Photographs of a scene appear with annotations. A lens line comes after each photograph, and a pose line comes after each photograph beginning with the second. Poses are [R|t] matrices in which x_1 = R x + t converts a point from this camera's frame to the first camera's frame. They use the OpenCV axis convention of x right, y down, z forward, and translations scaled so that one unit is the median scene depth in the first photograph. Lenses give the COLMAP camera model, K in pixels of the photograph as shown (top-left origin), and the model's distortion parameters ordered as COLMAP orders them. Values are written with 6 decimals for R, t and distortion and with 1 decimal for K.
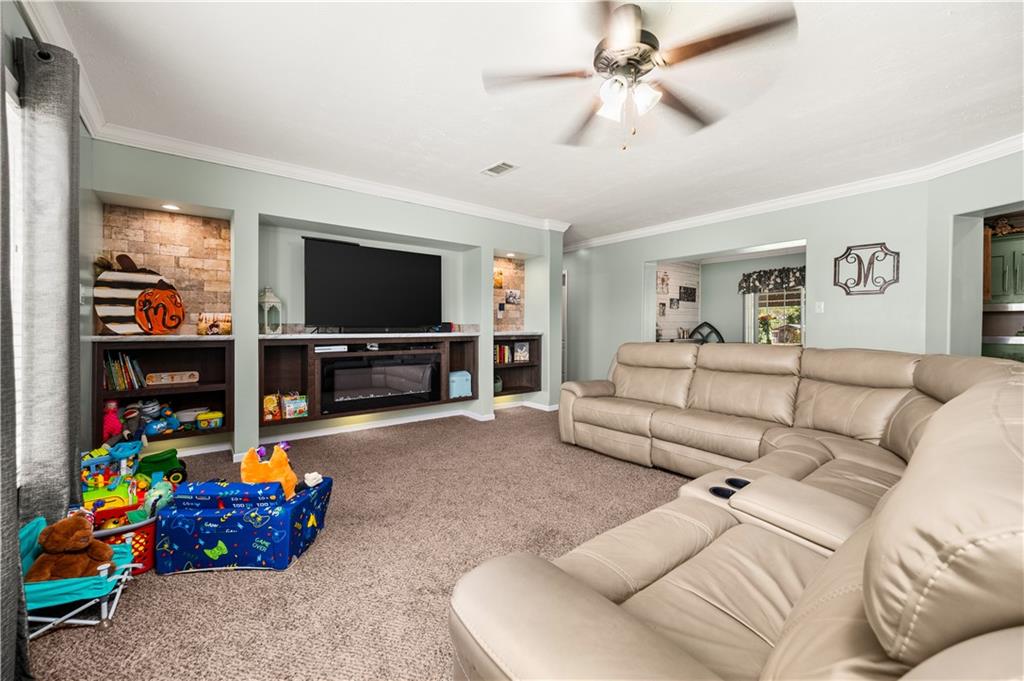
lens RADIAL K [[416.8, 0, 508.0], [0, 416.8, 330.0], [0, 0, 1]] dist [-0.003766, -0.000116]
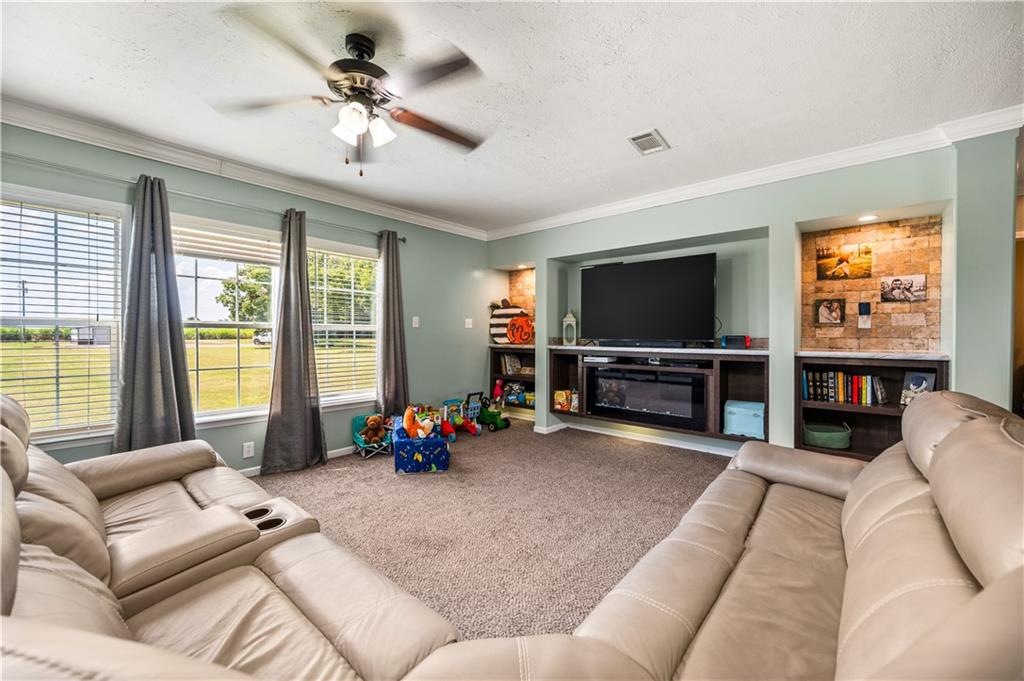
lens RADIAL K [[399.1, 0, 506.0], [0, 399.1, 339.4], [0, 0, 1]] dist [-0.002145, -0.000455]
pose [[0.181569, 0.011522, -0.983311, 0.691891], [-0.006490, 0.999924, 0.010518, -0.022925], [0.983357, 0.004472, 0.181630, 0.617844]]
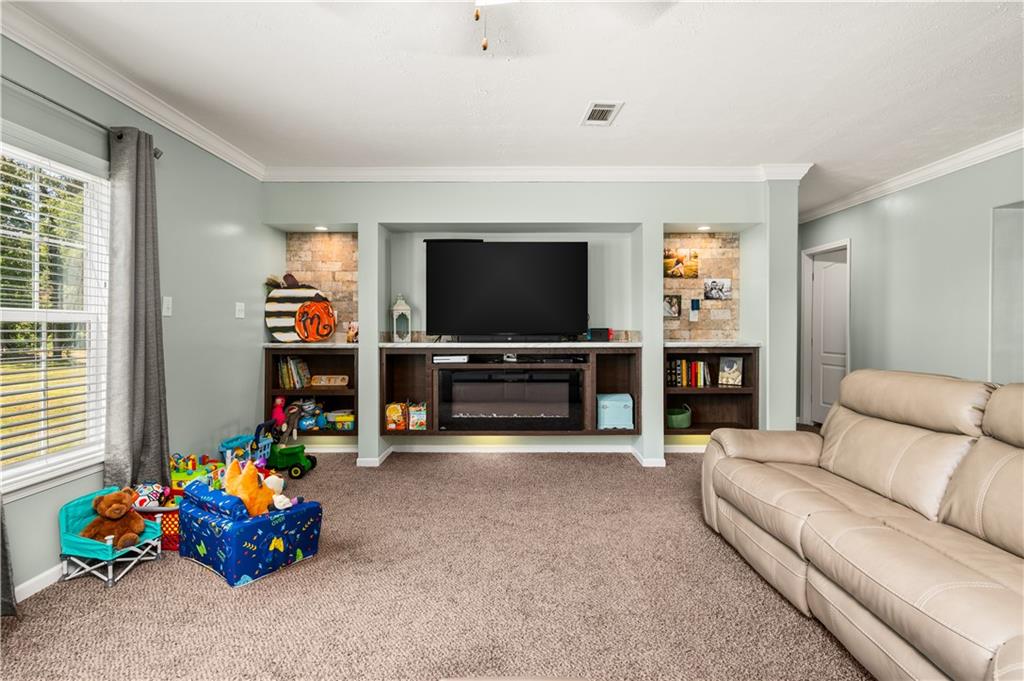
lens RADIAL K [[494.3, 0, 507.3], [0, 494.3, 327.6], [0, 0, 1]] dist [-0.003837, 0.000746]
pose [[0.780756, 0.000608, -0.624836, 0.390295], [-0.000971, 1.000000, -0.000239, -0.026541], [0.624836, 0.000794, 0.780756, 0.260251]]
